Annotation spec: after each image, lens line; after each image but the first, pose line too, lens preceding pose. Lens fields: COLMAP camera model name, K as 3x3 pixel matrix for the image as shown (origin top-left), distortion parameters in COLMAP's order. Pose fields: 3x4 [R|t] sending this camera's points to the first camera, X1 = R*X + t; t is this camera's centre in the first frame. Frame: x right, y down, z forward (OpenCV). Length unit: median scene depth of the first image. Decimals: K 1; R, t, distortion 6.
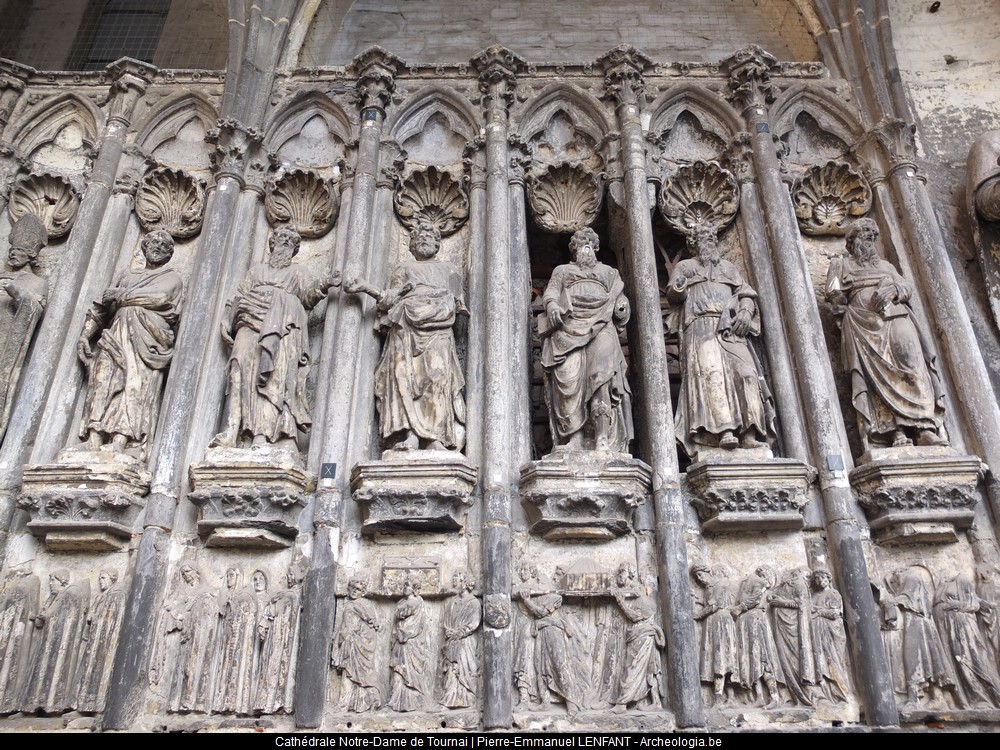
lens RADIAL K [[786.4, 0, 500.0], [0, 786.4, 375.0], [0, 0, 1]] dist [-0.009716, -0.005489]
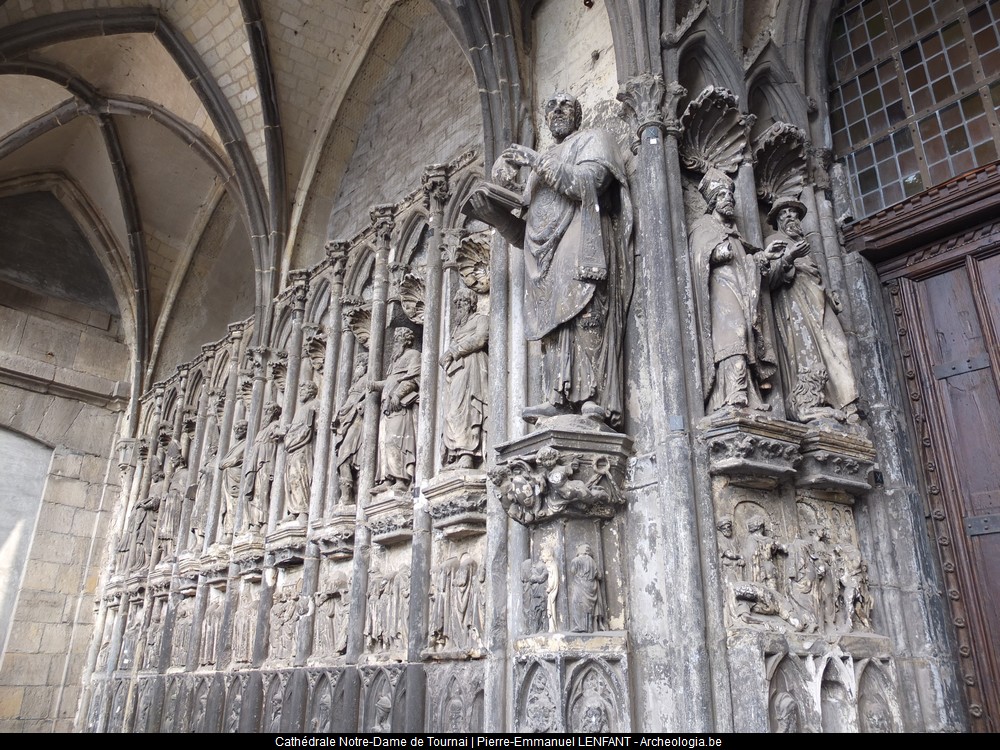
lens RADIAL K [[786.4, 0, 500.0], [0, 786.4, 375.0], [0, 0, 1]] dist [-0.009716, -0.005489]
pose [[0.661905, -0.273767, -0.697807, 1.258322], [0.338387, 0.939796, -0.047728, 0.019925], [0.668862, -0.204538, 0.714694, 0.057659]]
